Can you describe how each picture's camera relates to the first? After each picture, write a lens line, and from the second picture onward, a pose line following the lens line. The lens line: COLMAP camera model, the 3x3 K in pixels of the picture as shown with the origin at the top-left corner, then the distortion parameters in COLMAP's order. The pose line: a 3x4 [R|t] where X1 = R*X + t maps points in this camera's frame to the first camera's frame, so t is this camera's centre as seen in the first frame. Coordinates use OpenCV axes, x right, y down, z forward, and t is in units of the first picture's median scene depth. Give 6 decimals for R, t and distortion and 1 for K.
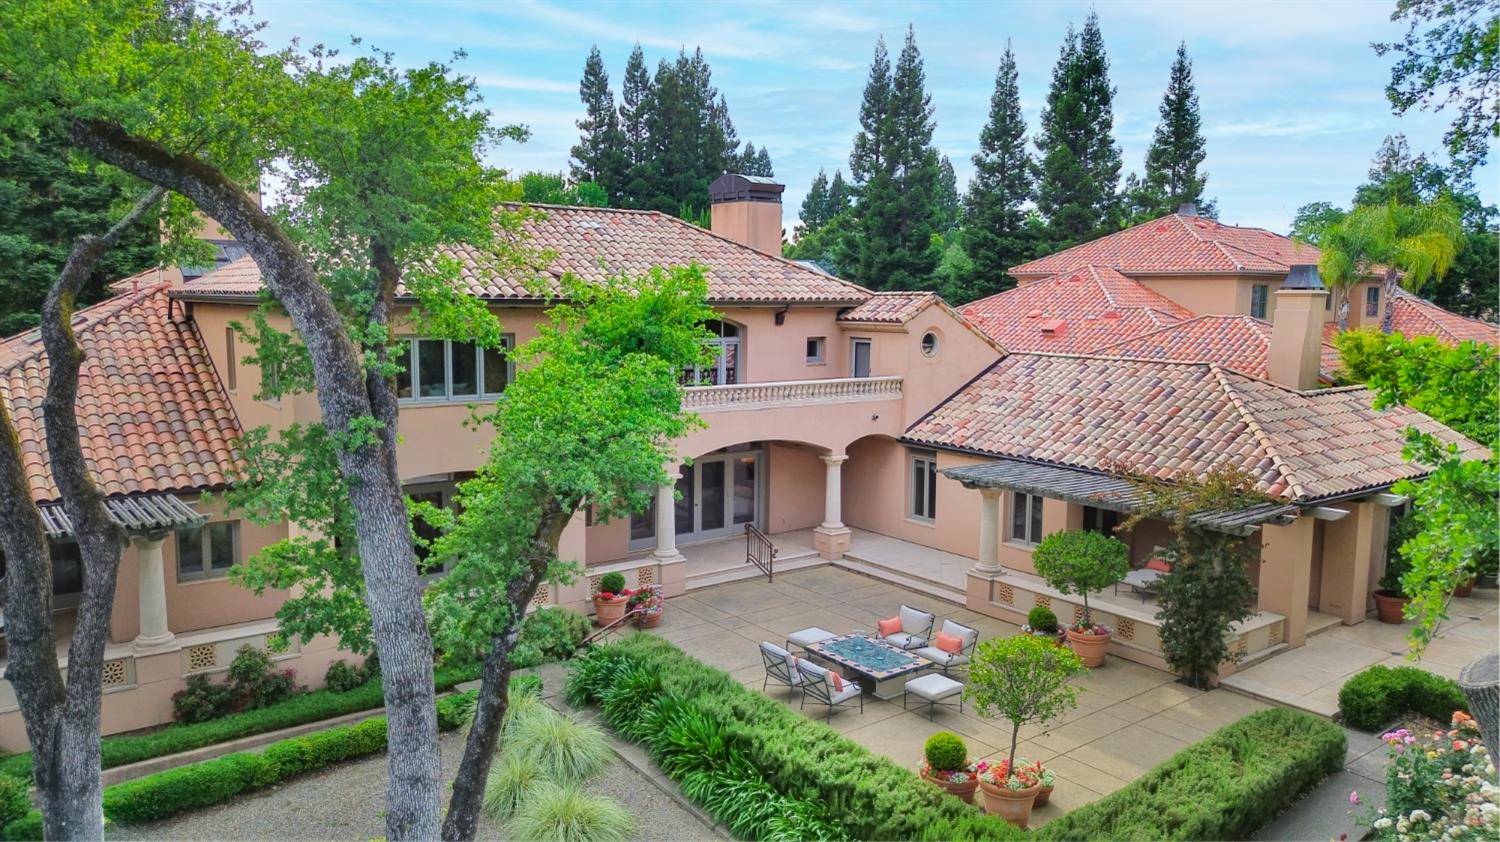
lens RADIAL K [[1066.3, 0, 750.0], [0, 1066.3, 421.0], [0, 0, 1]] dist [0.152024, -0.306605]
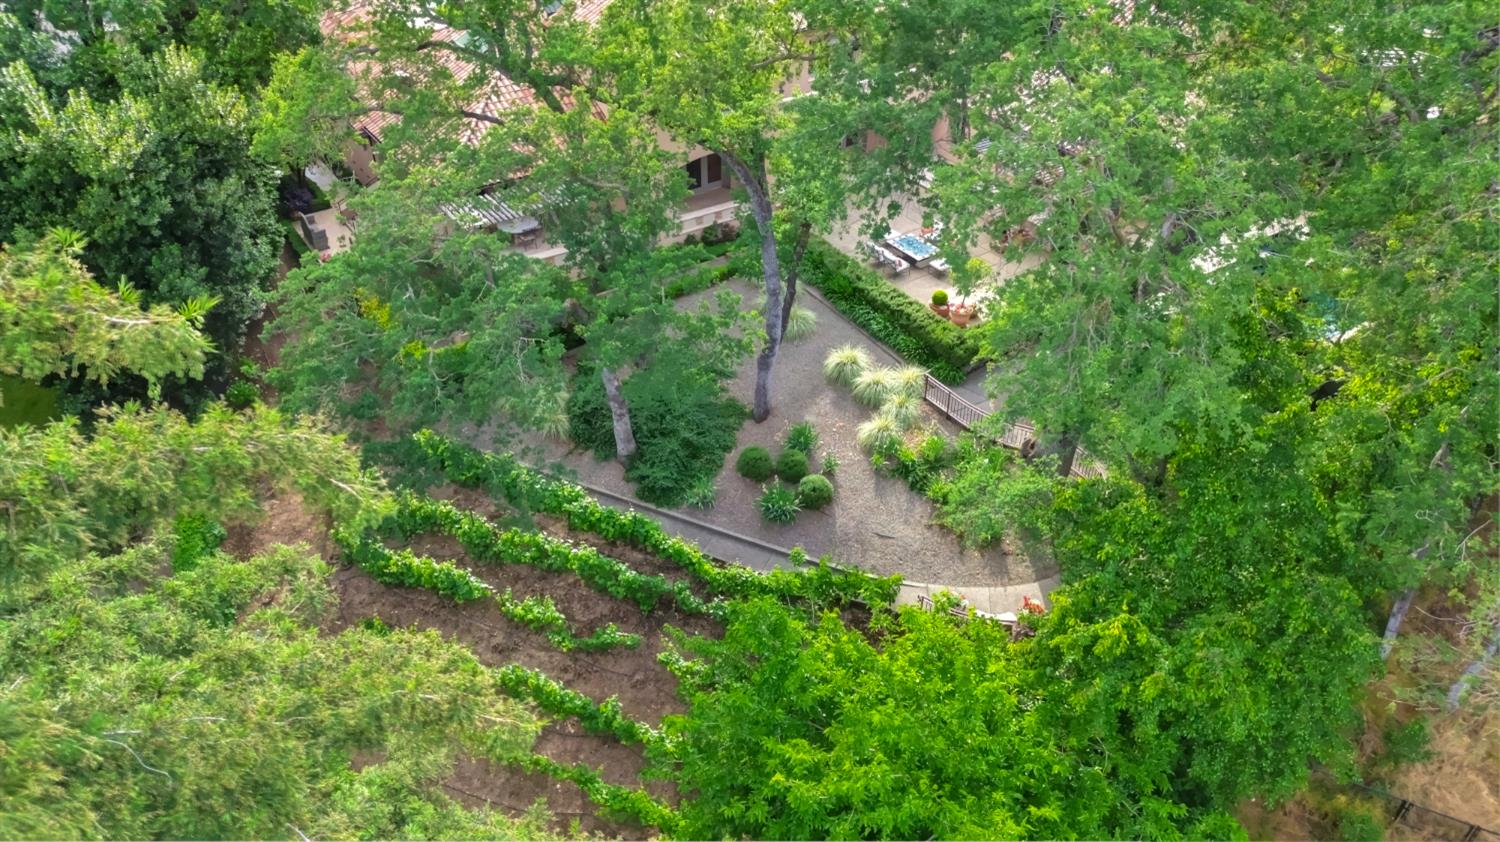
lens RADIAL K [[1066.3, 0, 750.0], [0, 1066.3, 421.0], [0, 0, 1]] dist [0.152024, -0.306605]
pose [[0.998786, 0.030531, -0.038654, -0.133382], [-0.007916, 0.874024, 0.485819, -0.546566], [0.048617, -0.484923, 0.873204, -1.135913]]
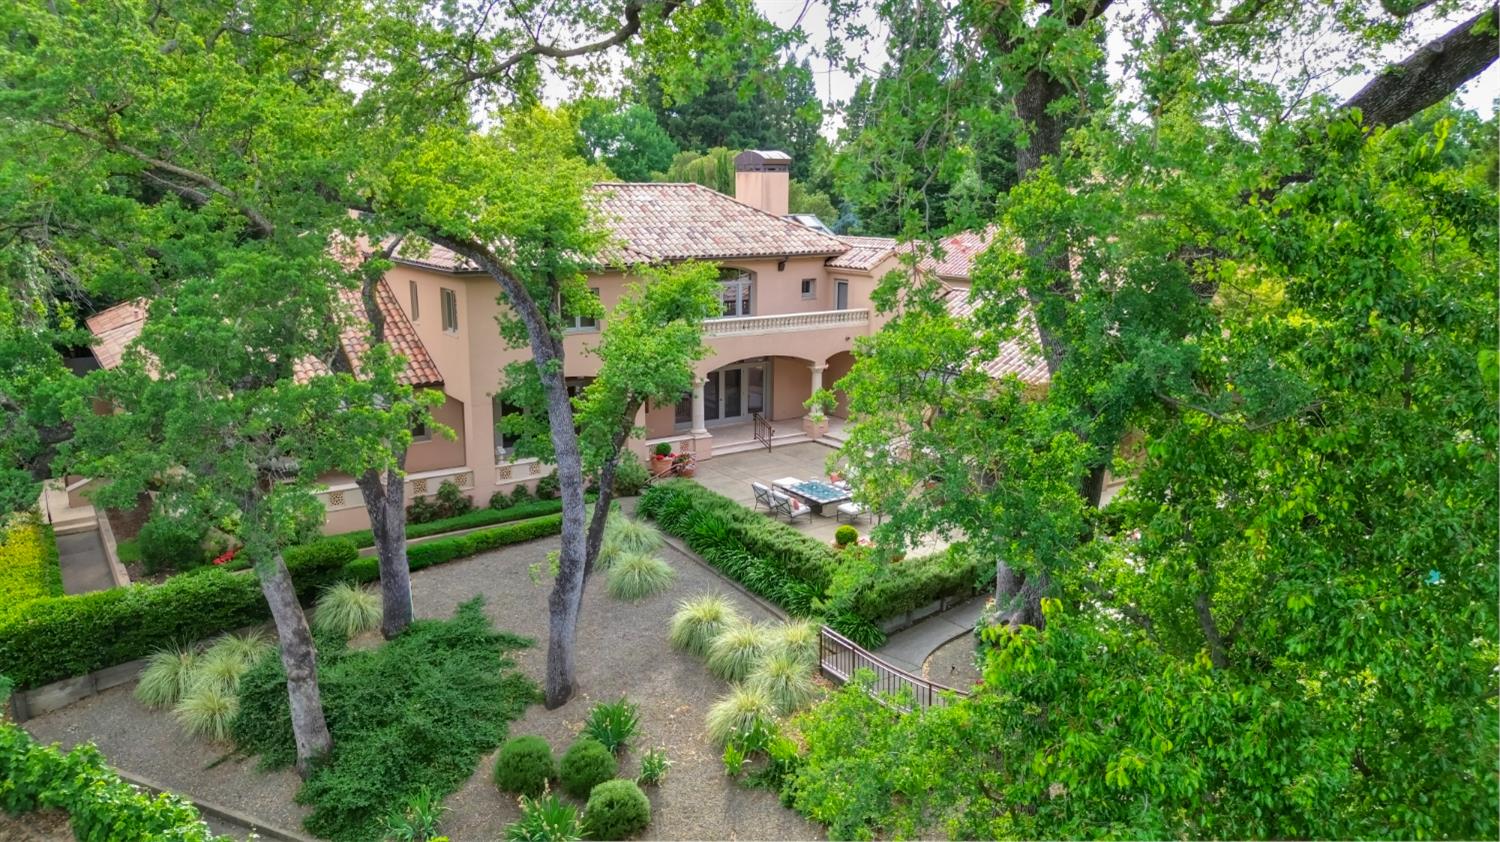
lens RADIAL K [[1066.3, 0, 750.0], [0, 1066.3, 421.0], [0, 0, 1]] dist [0.152024, -0.306605]
pose [[0.998917, 0.007376, -0.045944, 0.078939], [-0.002880, 0.995263, 0.097178, -0.046220], [0.046443, -0.096940, 0.994206, -0.608134]]
